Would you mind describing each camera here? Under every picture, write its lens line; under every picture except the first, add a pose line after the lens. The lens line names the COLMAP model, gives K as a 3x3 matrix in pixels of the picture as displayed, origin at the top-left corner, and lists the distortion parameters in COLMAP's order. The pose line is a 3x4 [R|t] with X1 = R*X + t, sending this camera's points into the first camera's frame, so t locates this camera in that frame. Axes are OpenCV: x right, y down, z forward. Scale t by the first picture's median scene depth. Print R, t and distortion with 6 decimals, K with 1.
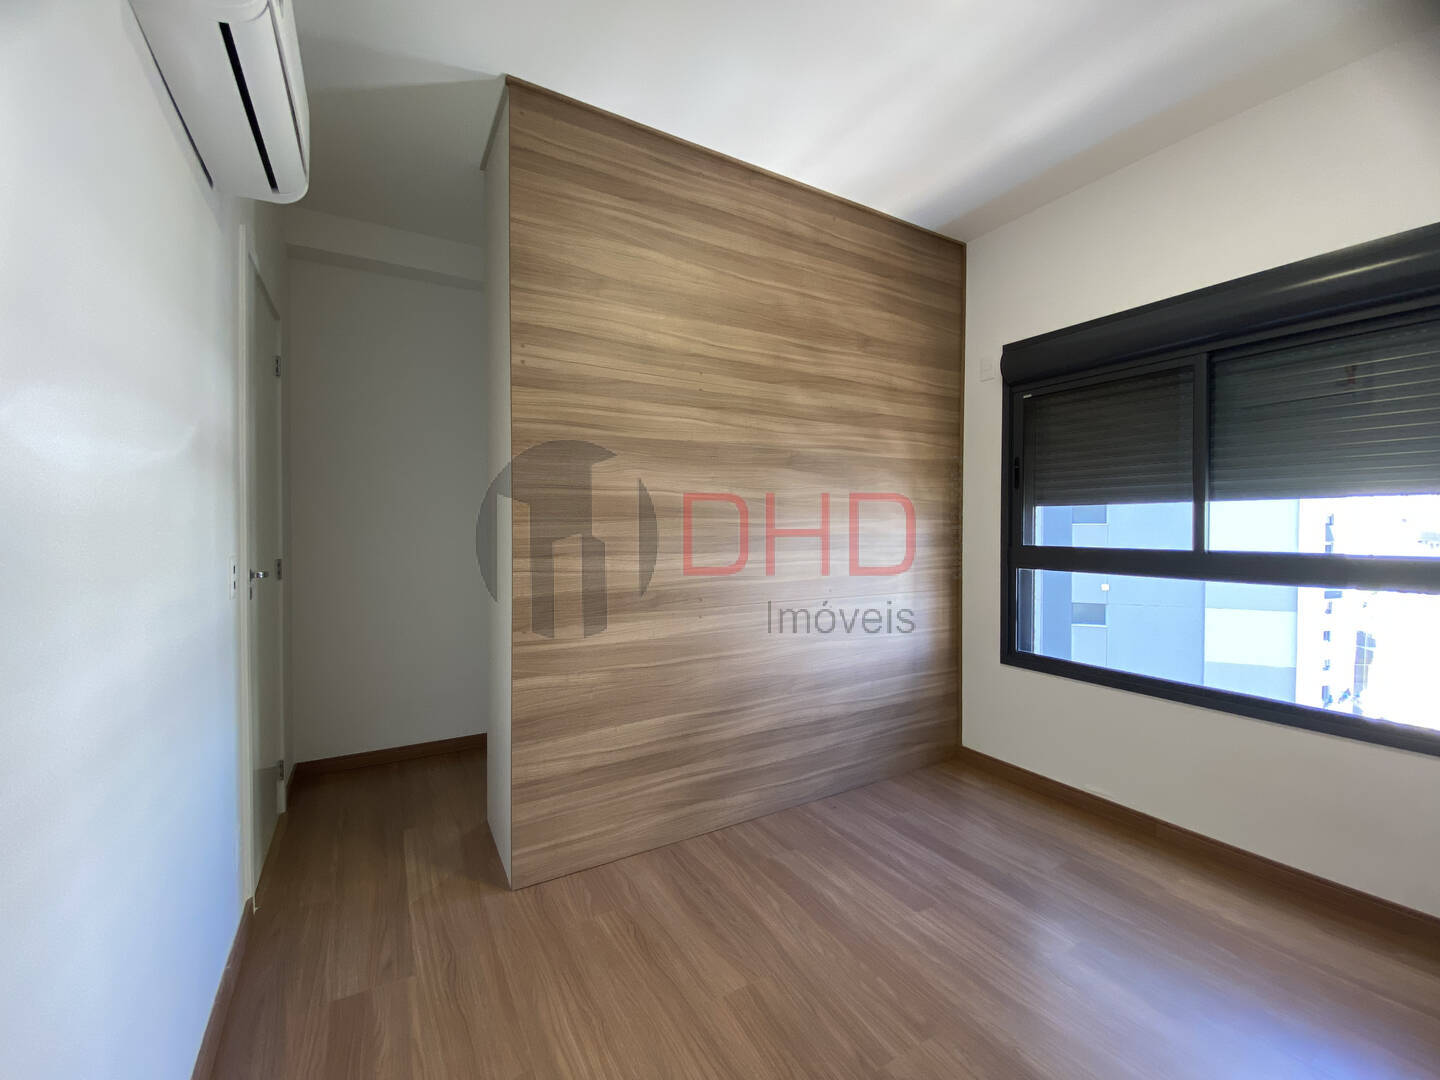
lens RADIAL K [[584.1, 0, 717.6], [0, 584.1, 537.2], [0, 0, 1]] dist [0.040443, -0.032365]
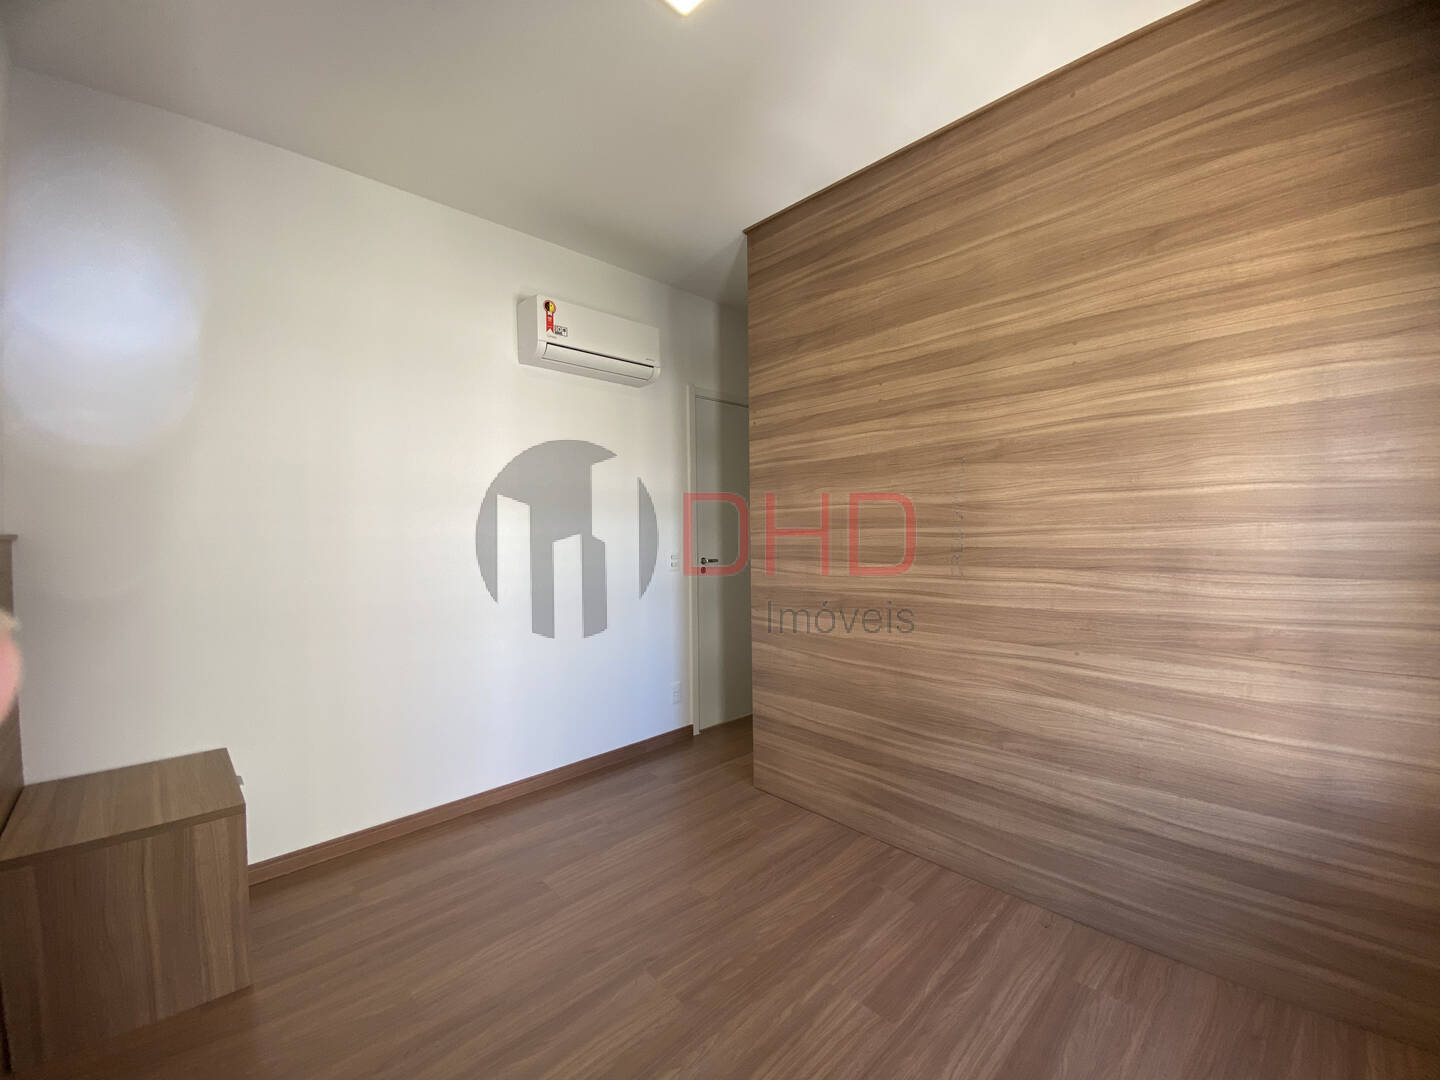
lens RADIAL K [[574.3, 0, 722.0], [0, 574.3, 551.8], [0, 0, 1]] dist [0.020380, -0.019374]
pose [[0.253093, 0.024585, -0.967130, 0.787517], [-0.015673, 0.999650, 0.021310, -0.007817], [0.967315, 0.009764, 0.253389, 0.444811]]
